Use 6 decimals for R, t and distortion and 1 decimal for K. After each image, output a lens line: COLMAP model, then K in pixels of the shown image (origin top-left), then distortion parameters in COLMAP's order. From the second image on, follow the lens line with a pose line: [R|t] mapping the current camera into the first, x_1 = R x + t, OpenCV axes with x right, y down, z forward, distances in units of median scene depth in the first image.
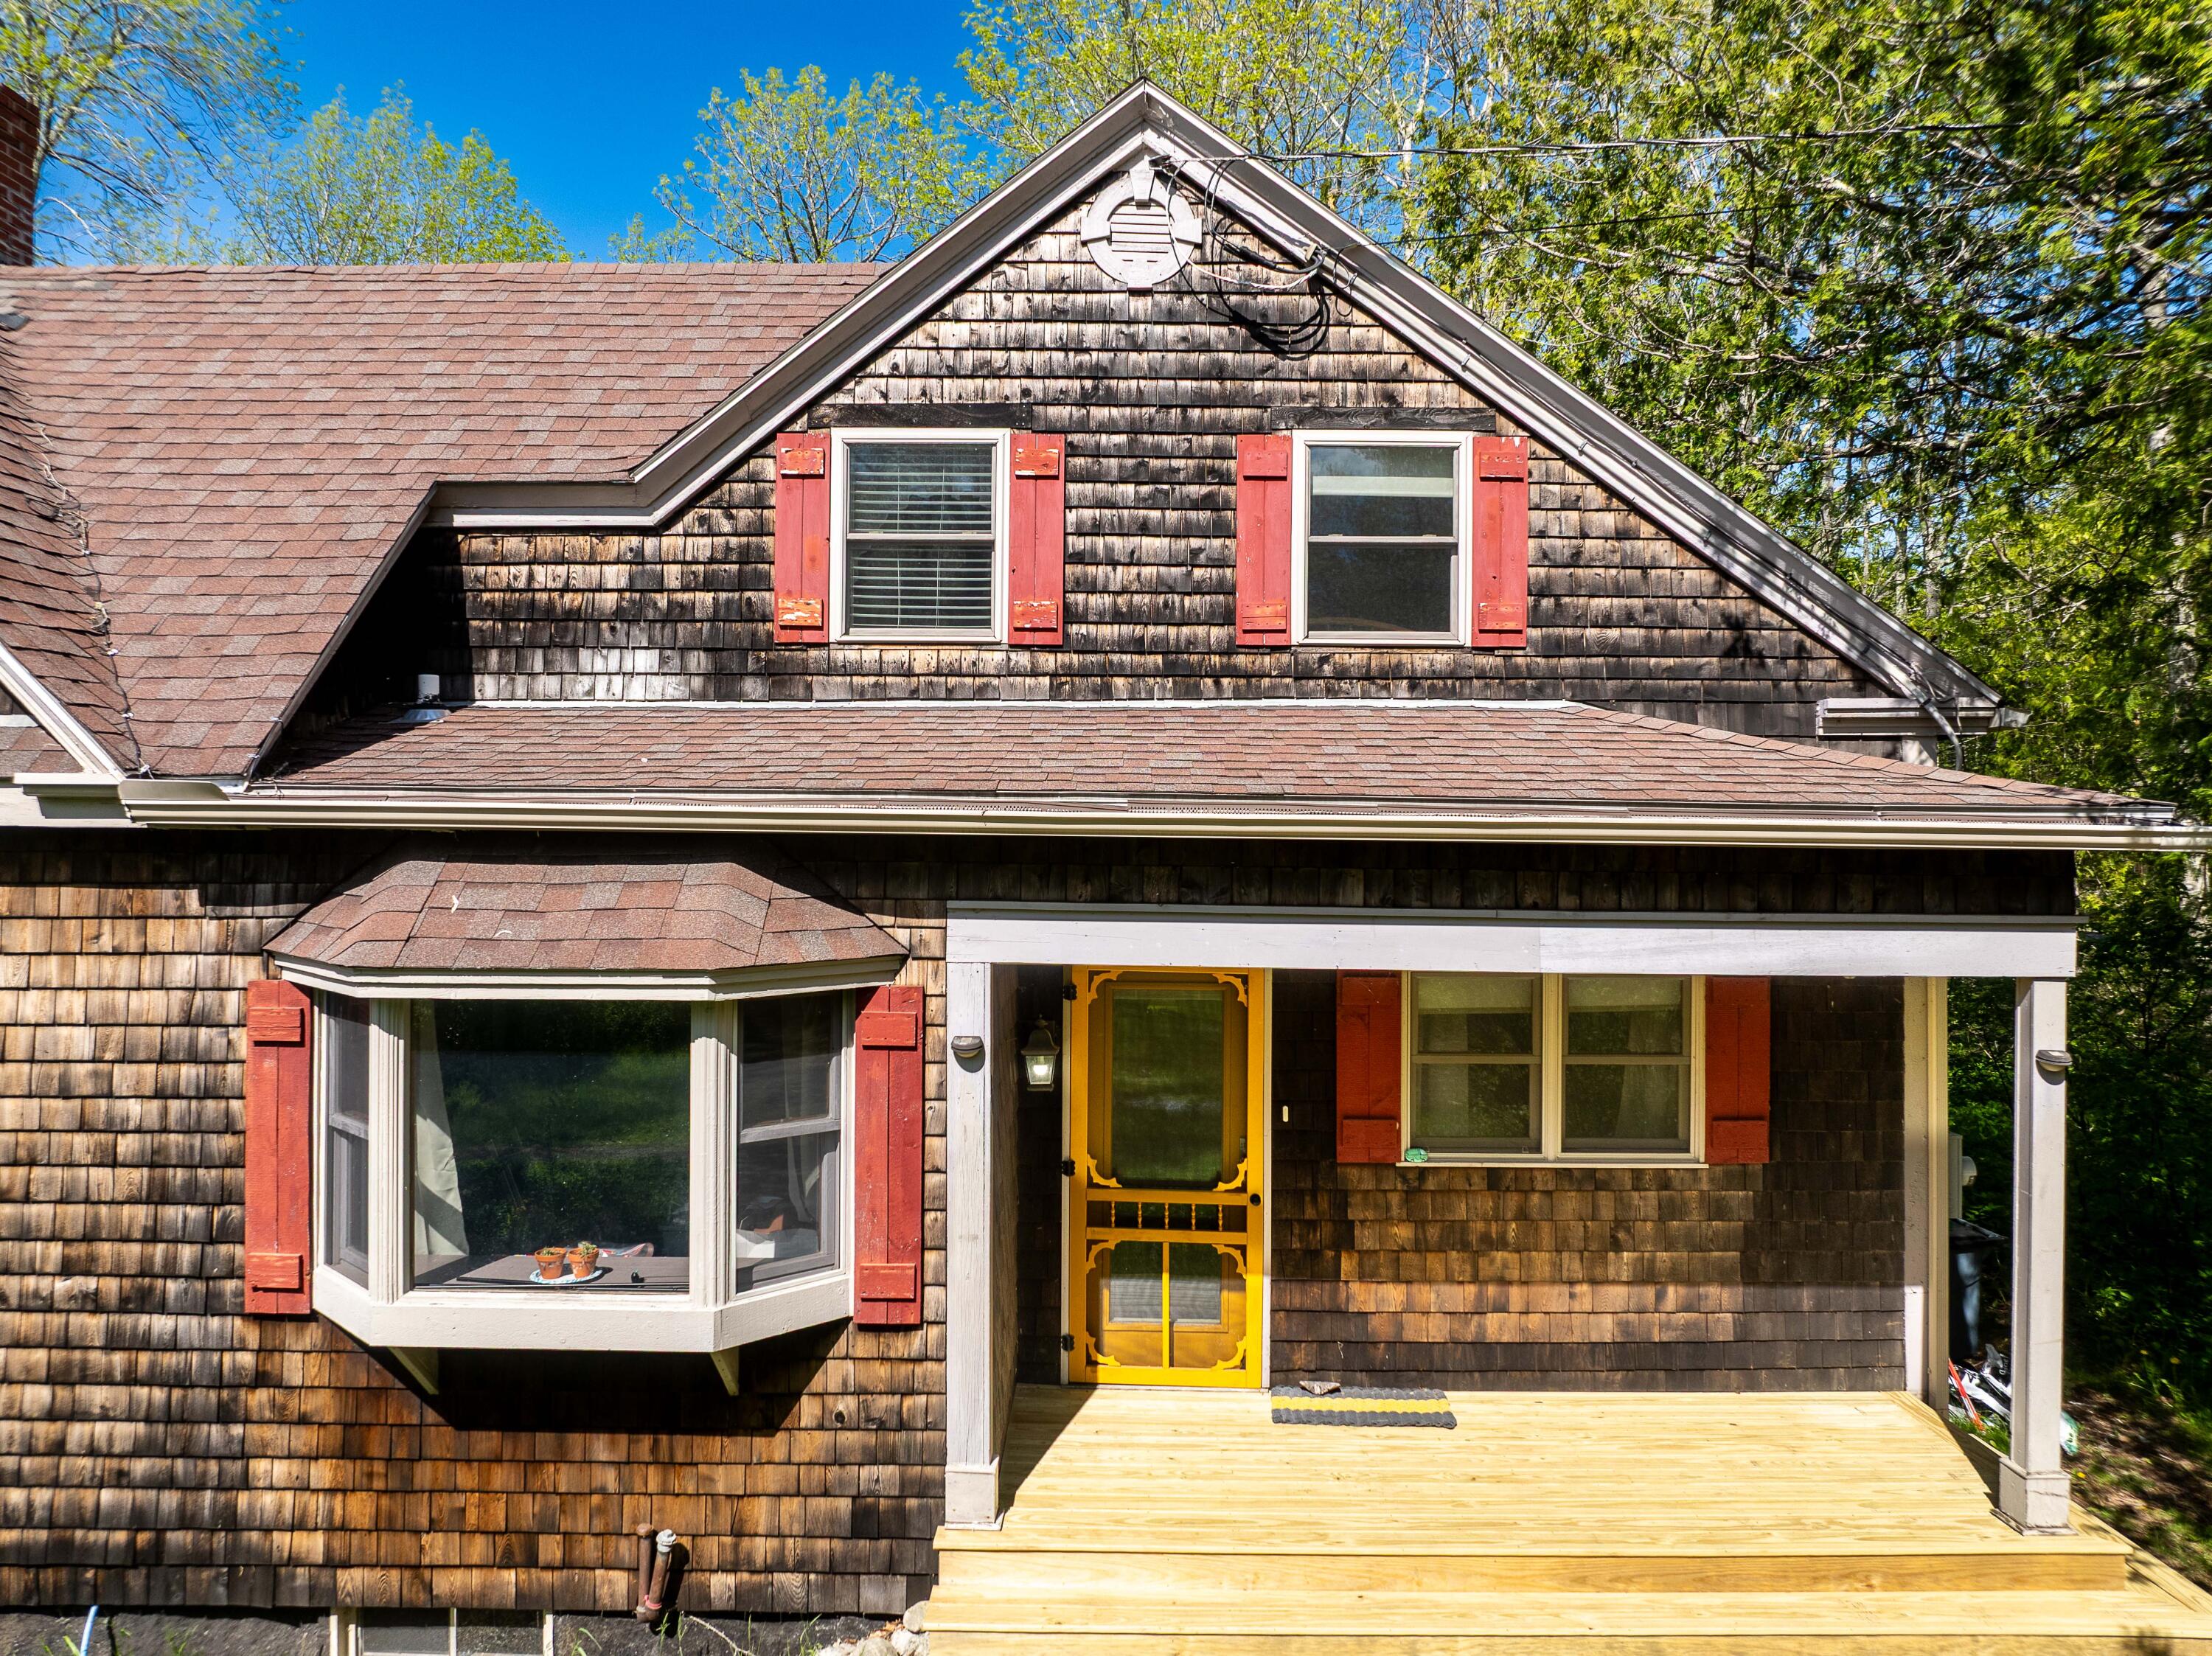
lens RADIAL K [[1553.5, 0, 1106.1], [0, 1553.5, 829.0], [0, 0, 1]] dist [-0.042072, 0.013090]
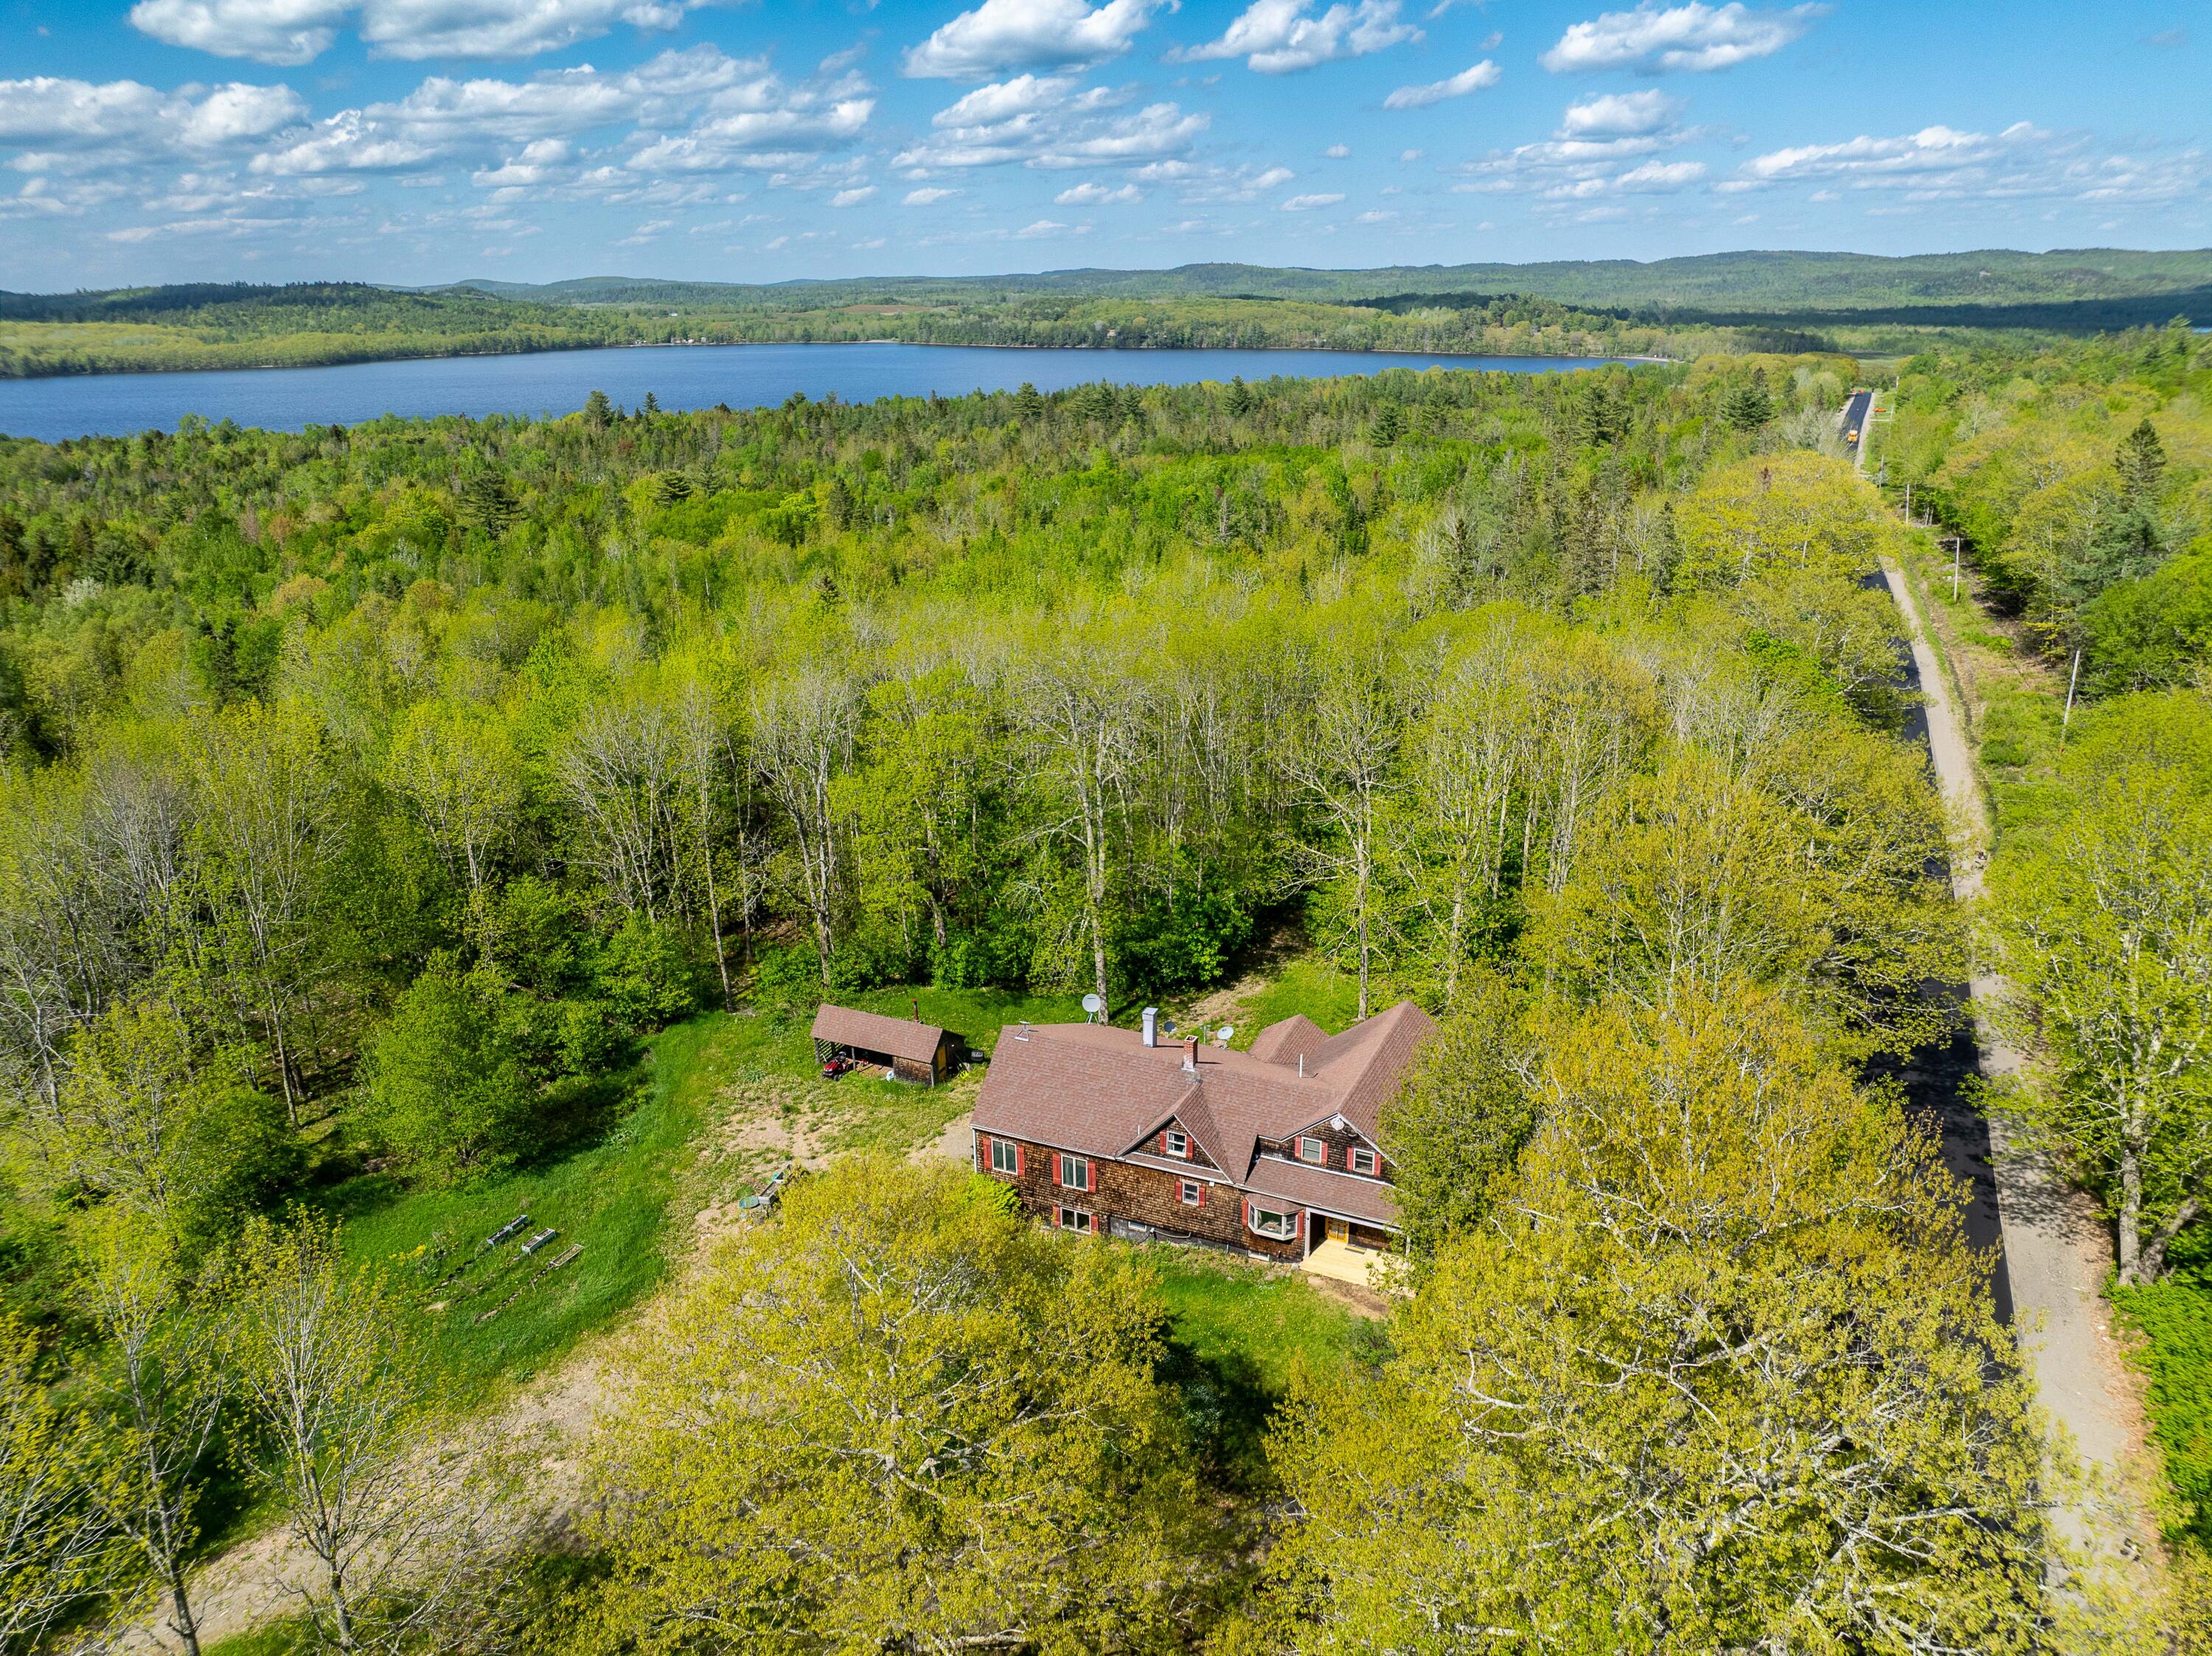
lens RADIAL K [[1553.5, 0, 1108.0], [0, 1553.5, 819.7], [0, 0, 1]] dist [-0.042072, 0.013090]
pose [[0.910592, 0.117882, -0.396140, 2.125028], [0.022222, 0.943112, 0.331730, -4.990012], [0.412709, -0.310874, 0.856171, -6.507694]]
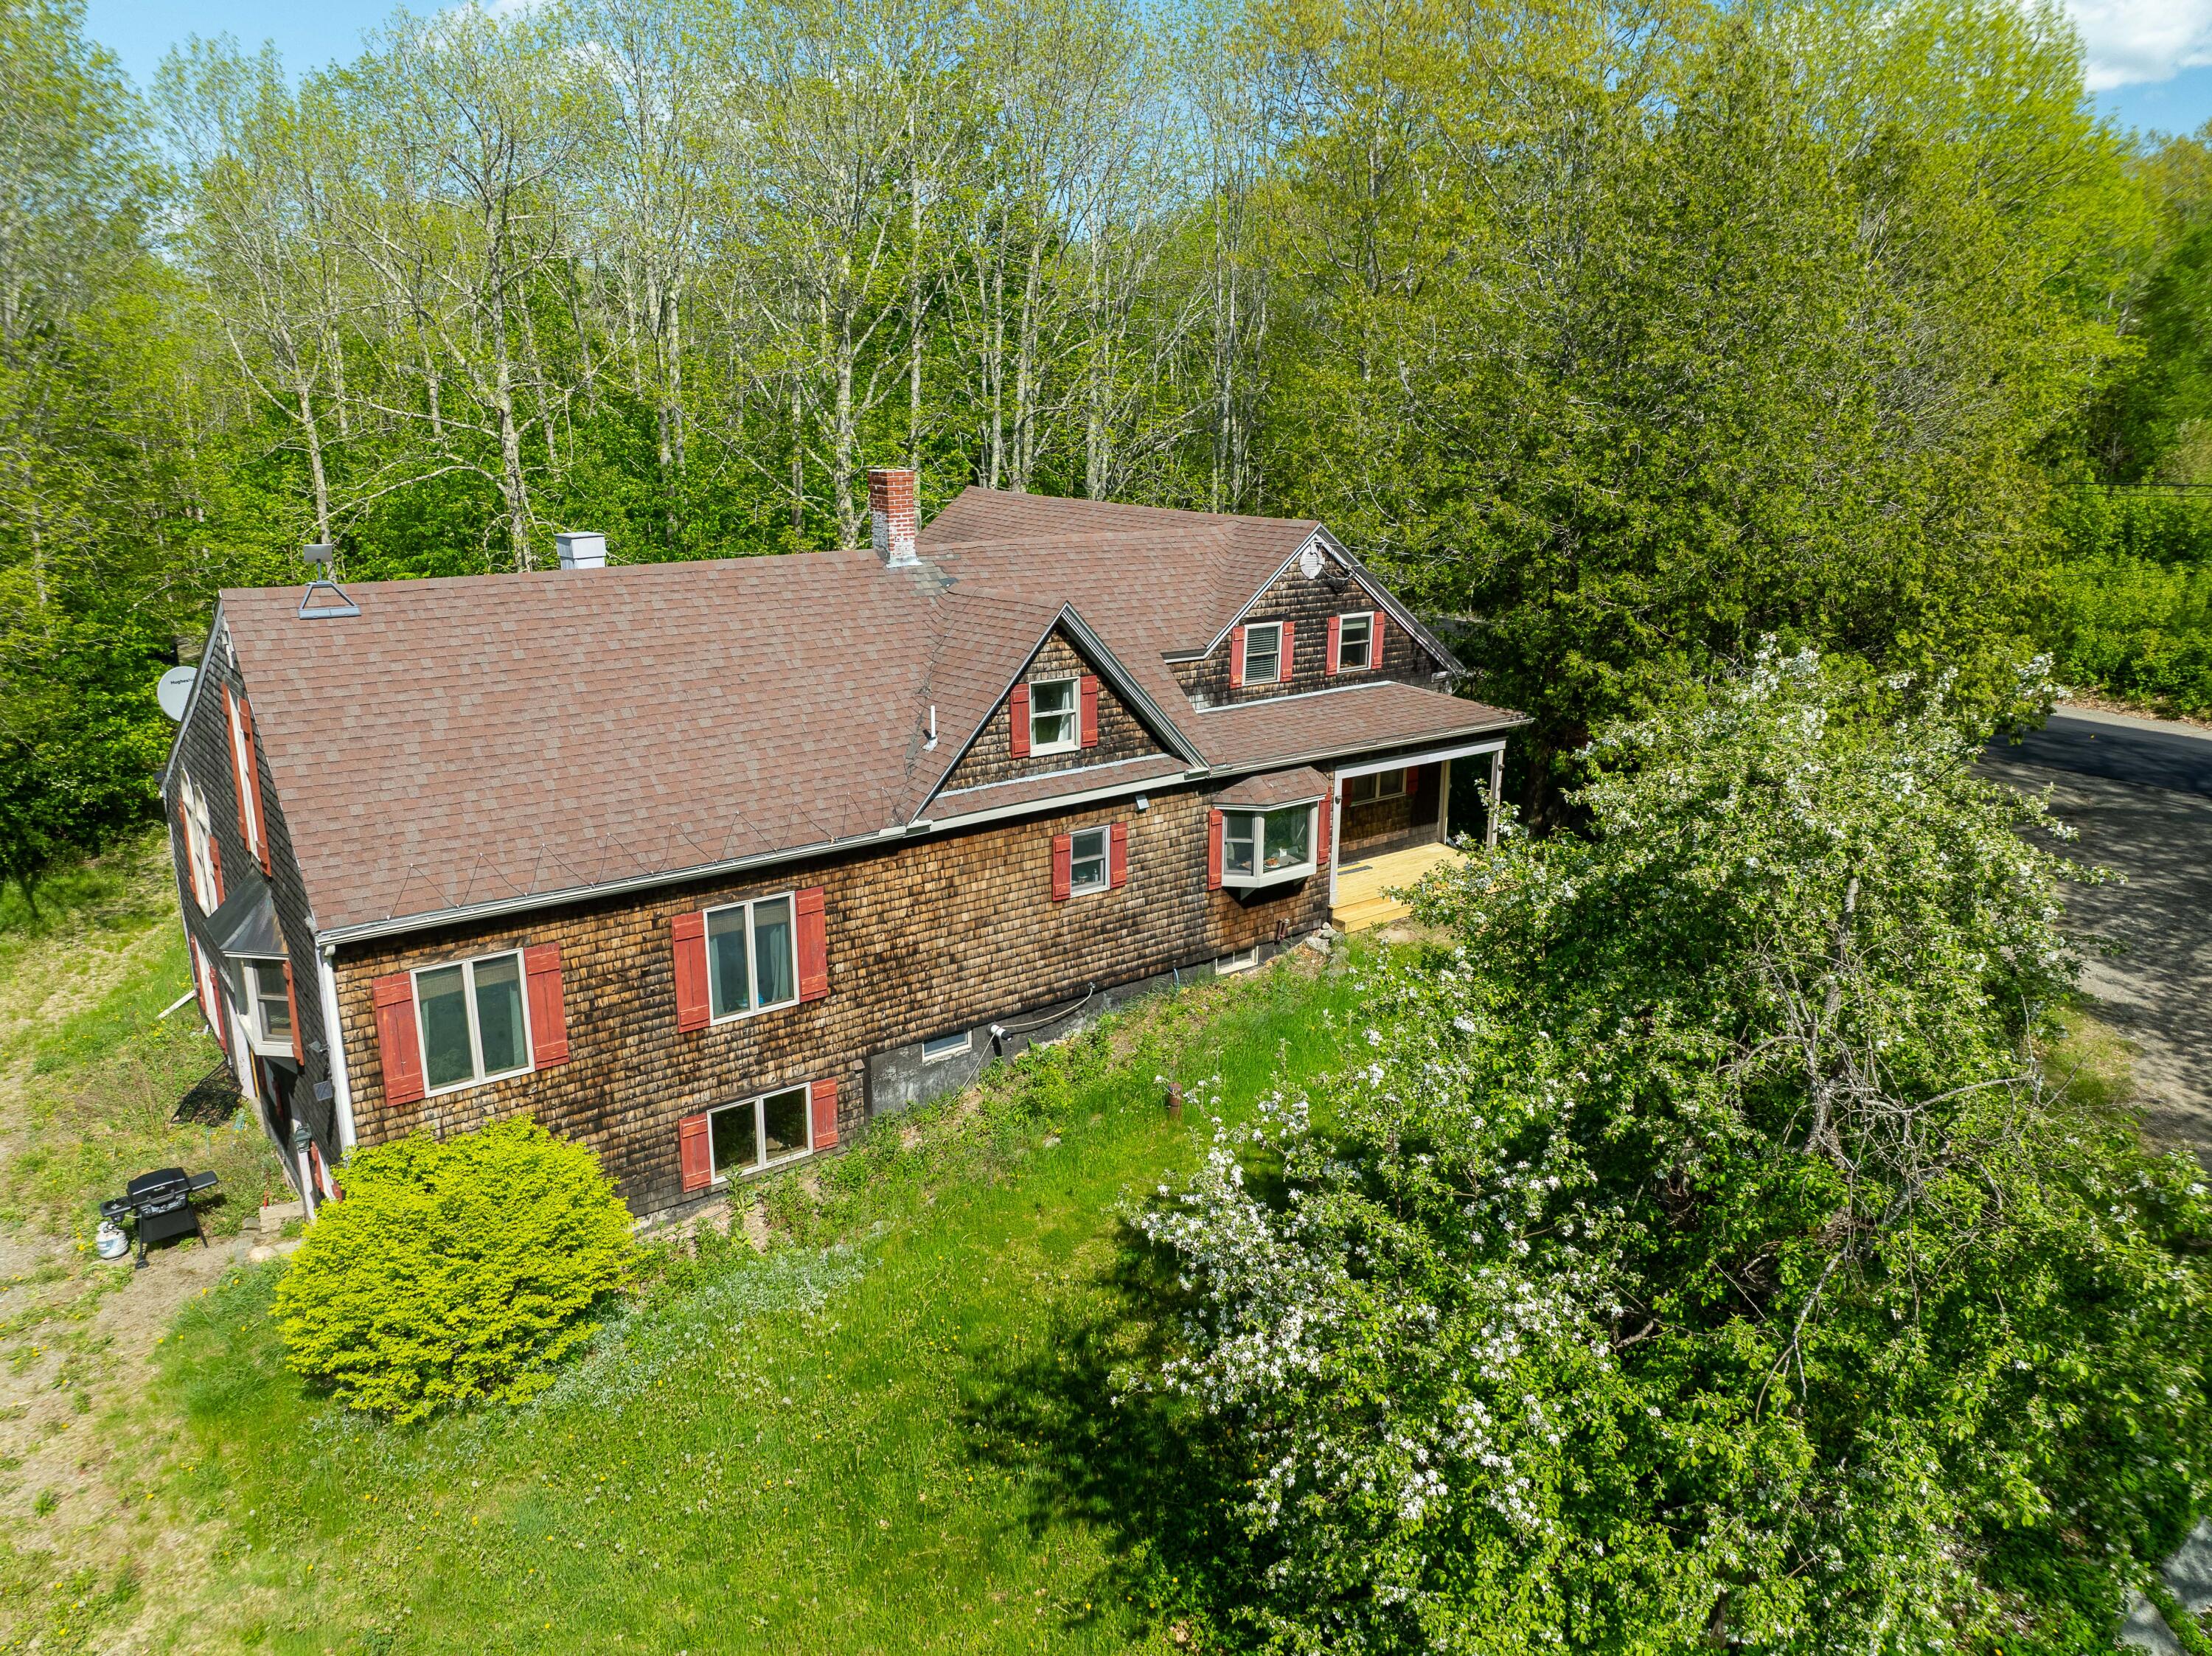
lens RADIAL K [[1553.5, 0, 1110.6], [0, 1553.5, 824.3], [0, 0, 1]] dist [-0.042072, 0.013090]
pose [[0.789314, -0.165038, 0.591393, -2.638676], [-0.004283, 0.961694, 0.274092, -0.812611], [-0.613975, -0.218877, 0.758372, -1.595403]]
